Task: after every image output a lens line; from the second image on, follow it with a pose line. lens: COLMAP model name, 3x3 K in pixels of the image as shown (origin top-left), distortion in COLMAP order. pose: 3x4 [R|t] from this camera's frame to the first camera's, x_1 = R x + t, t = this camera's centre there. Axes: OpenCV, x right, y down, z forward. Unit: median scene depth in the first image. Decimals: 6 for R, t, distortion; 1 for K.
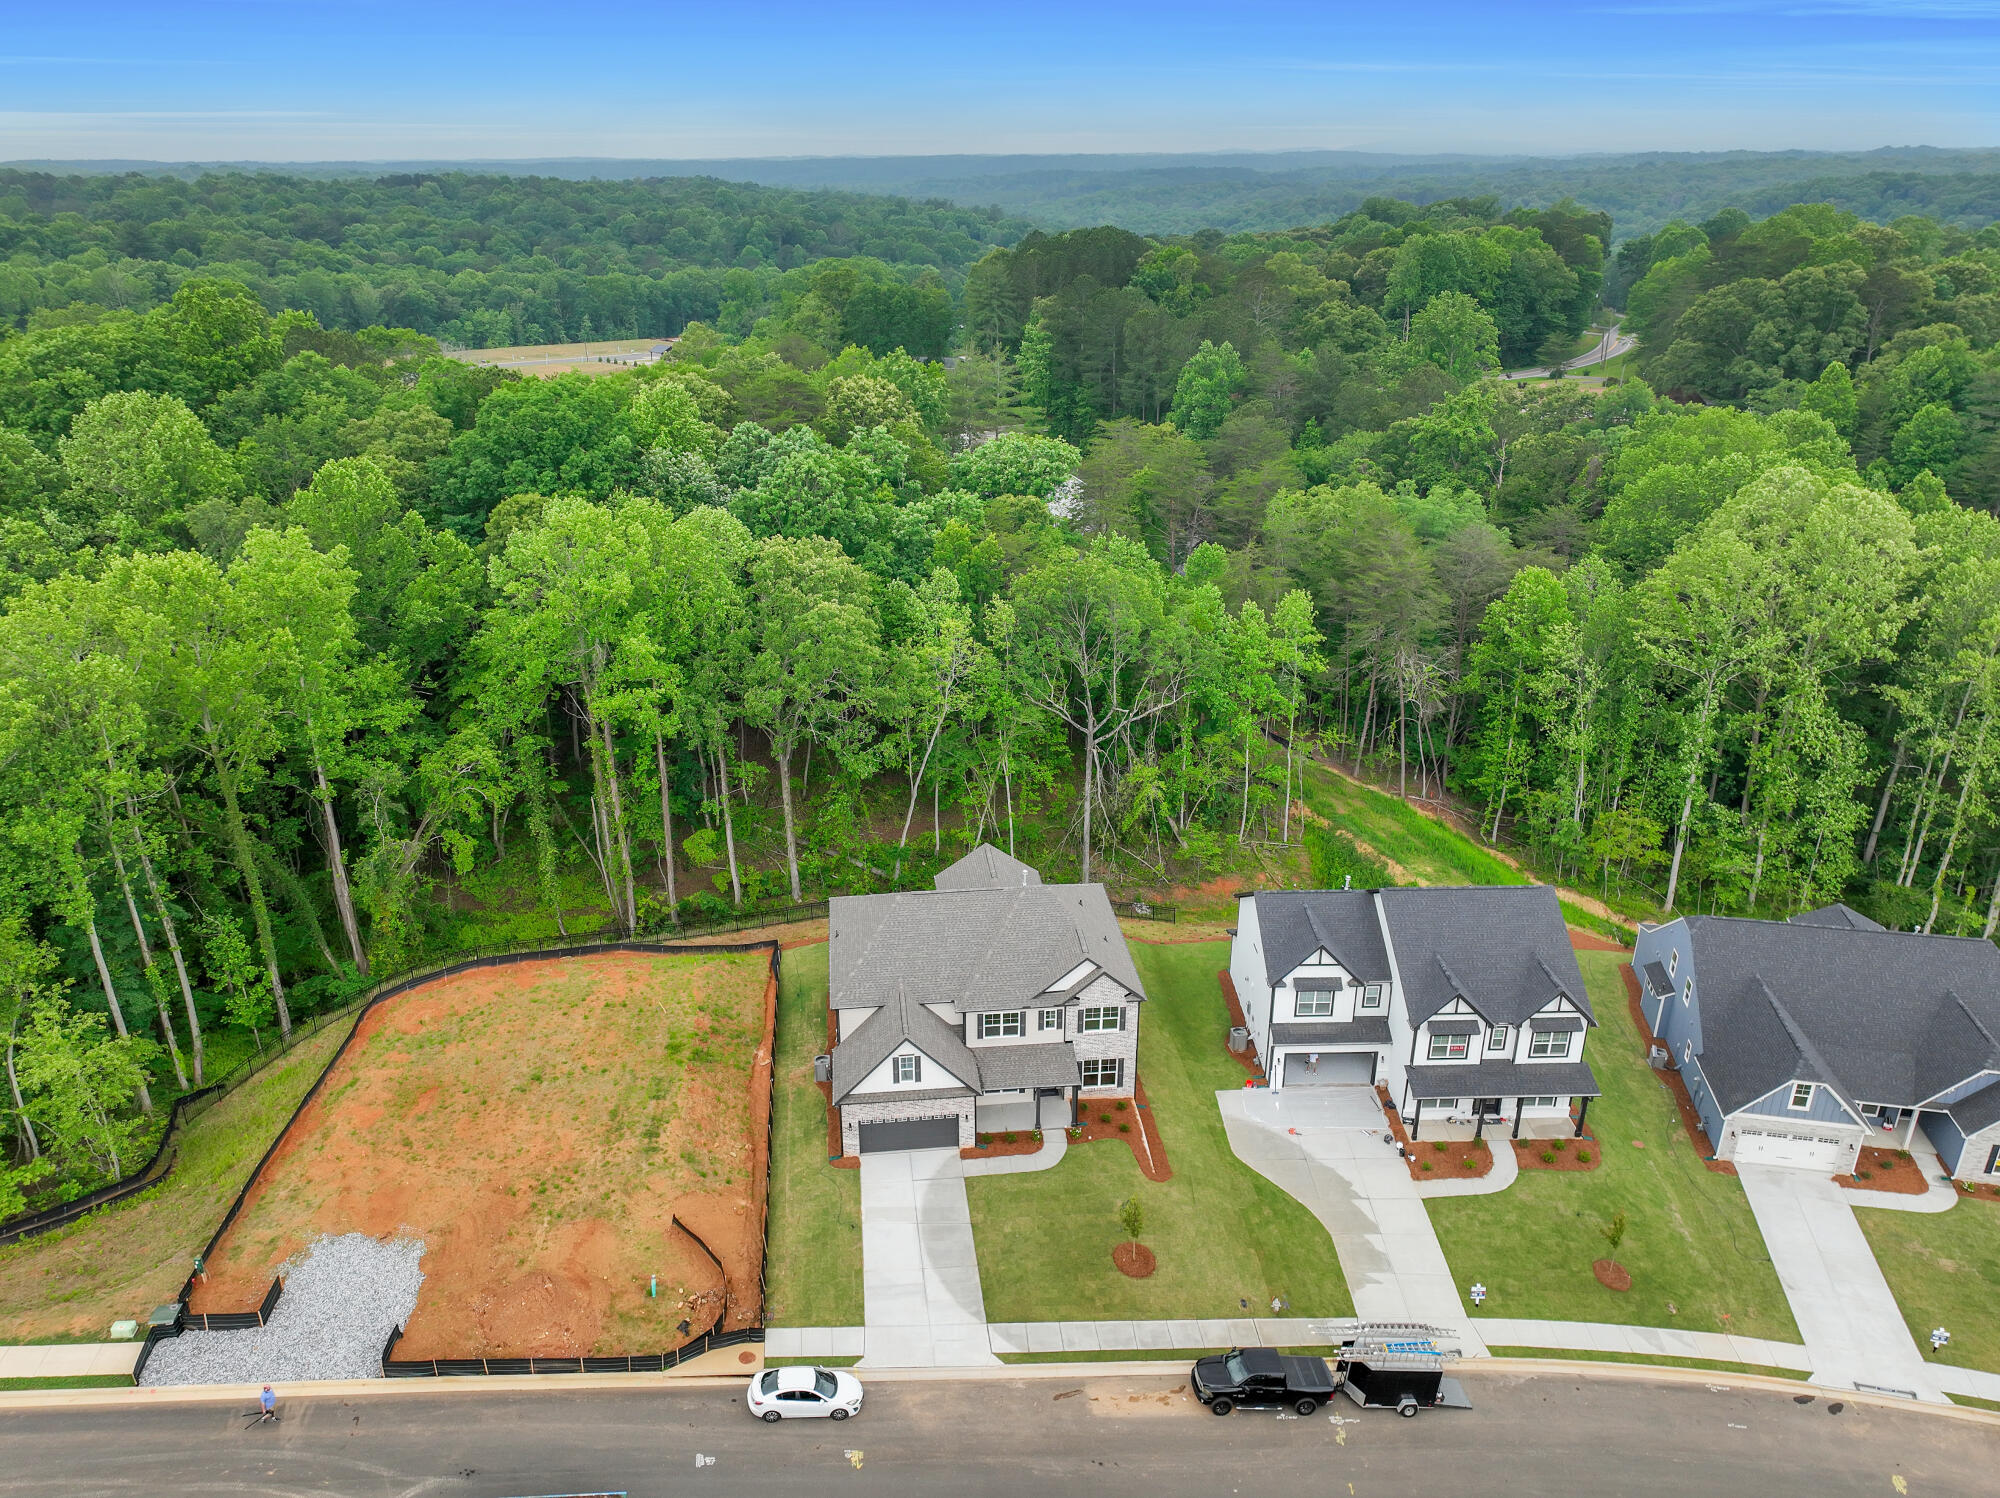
lens RADIAL K [[1405.9, 0, 1000.0], [0, 1405.9, 749.0], [0, 0, 1]] dist [0.004879, 0.004257]
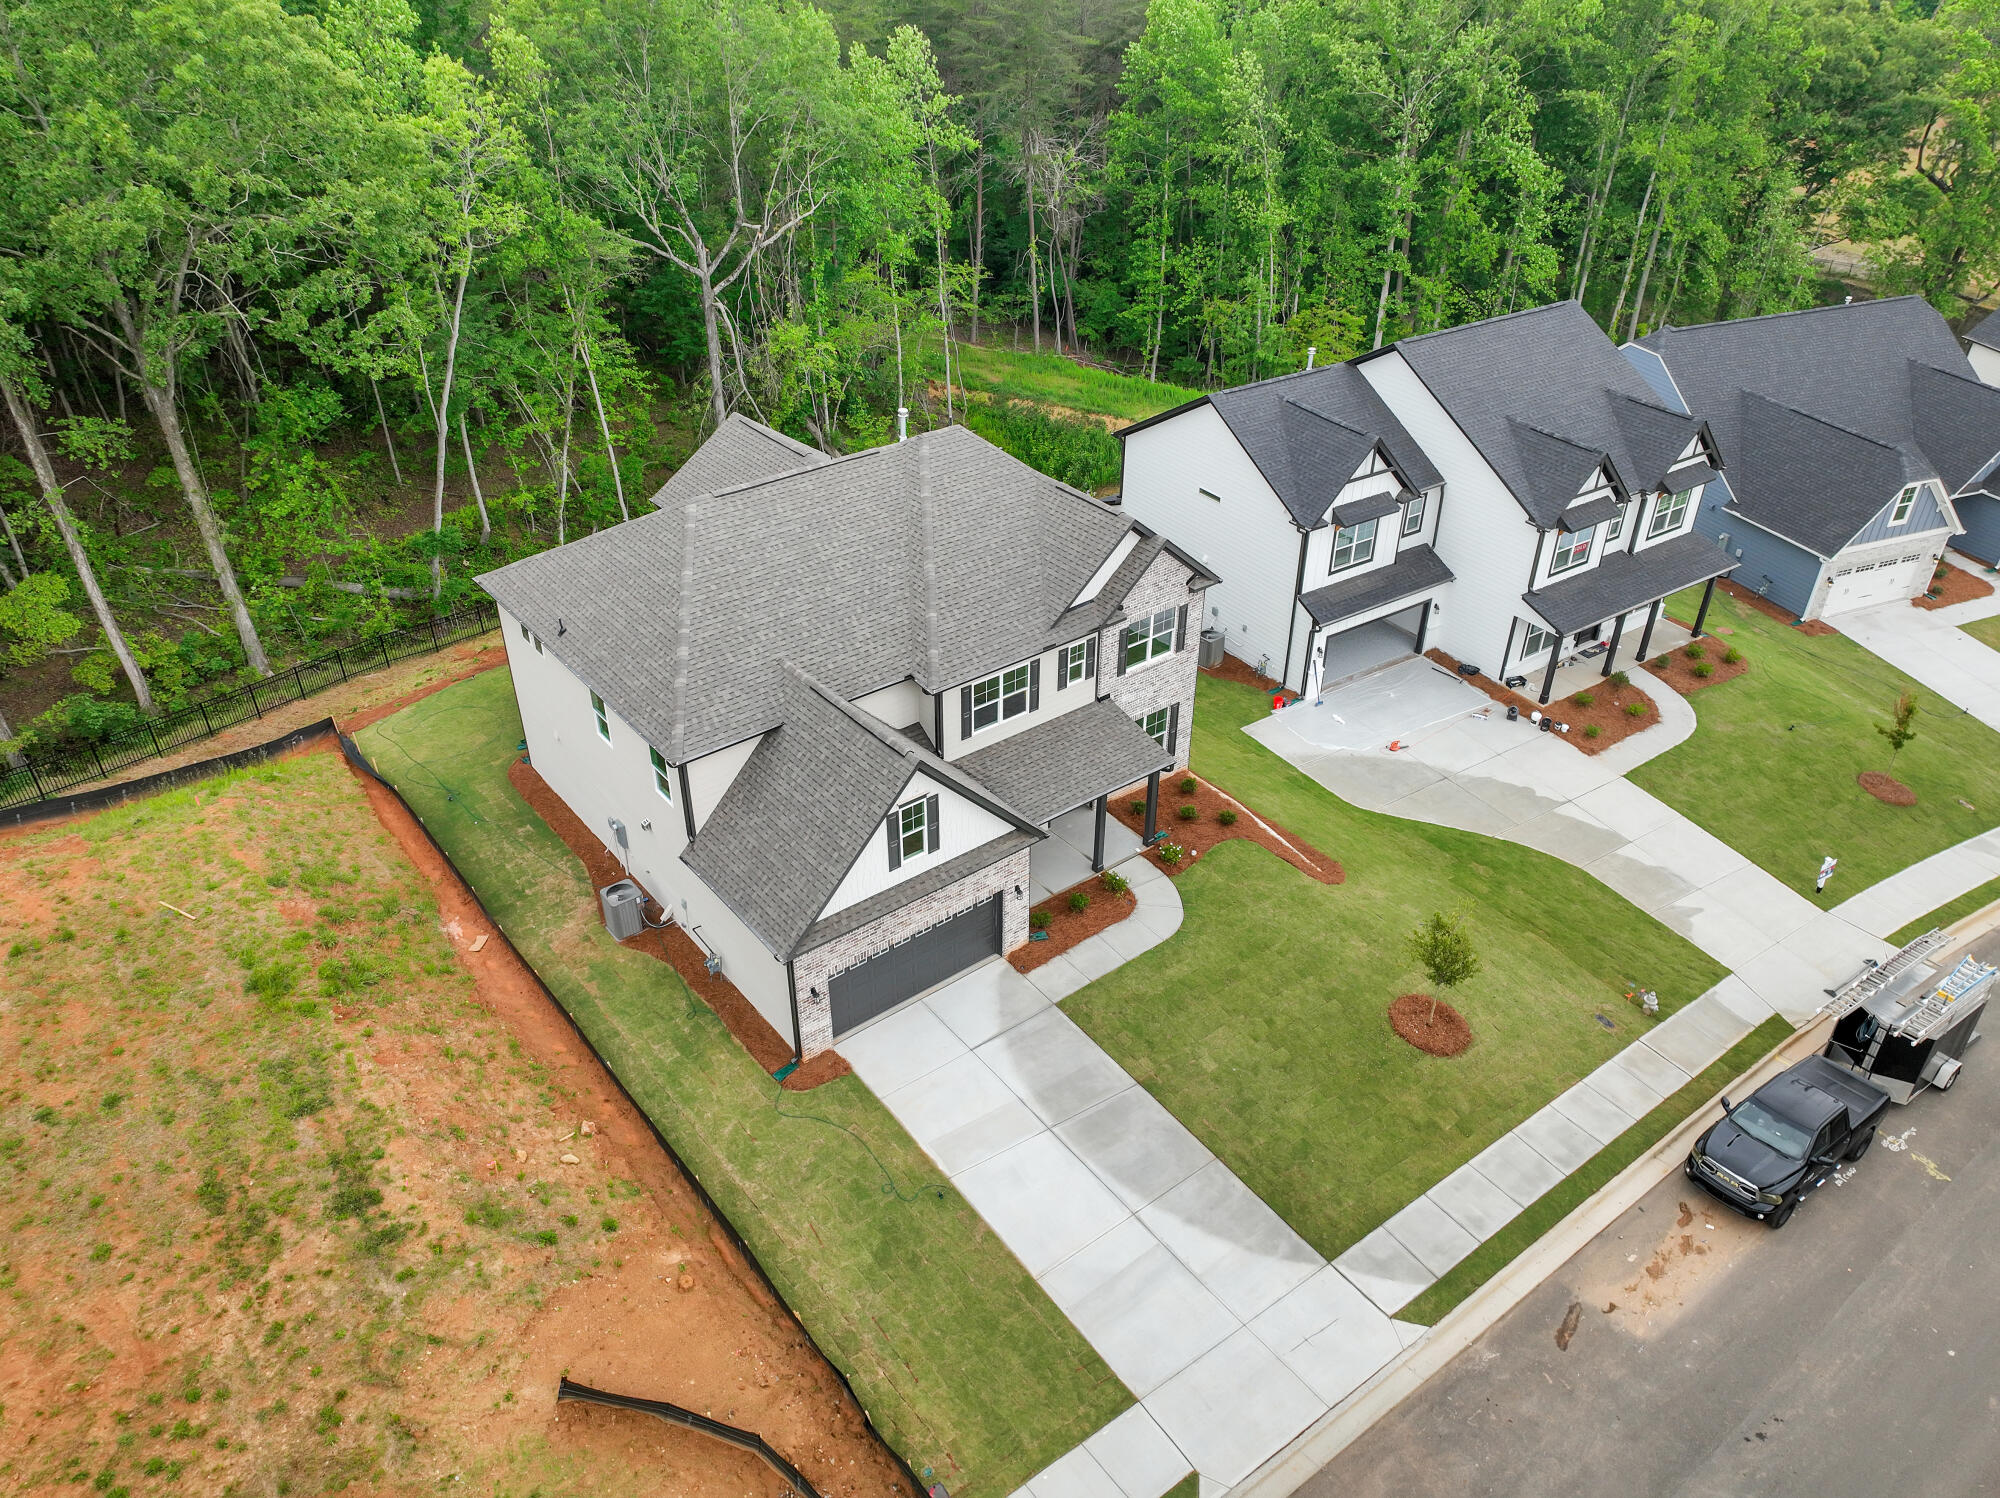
lens RADIAL K [[1405.9, 0, 1000.0], [0, 1405.9, 749.0], [0, 0, 1]] dist [0.004879, 0.004257]
pose [[0.849815, -0.286642, 0.442325, -0.221144], [0.202076, 0.952255, 0.228856, 0.099495], [-0.486806, -0.105102, 0.867164, 0.566728]]
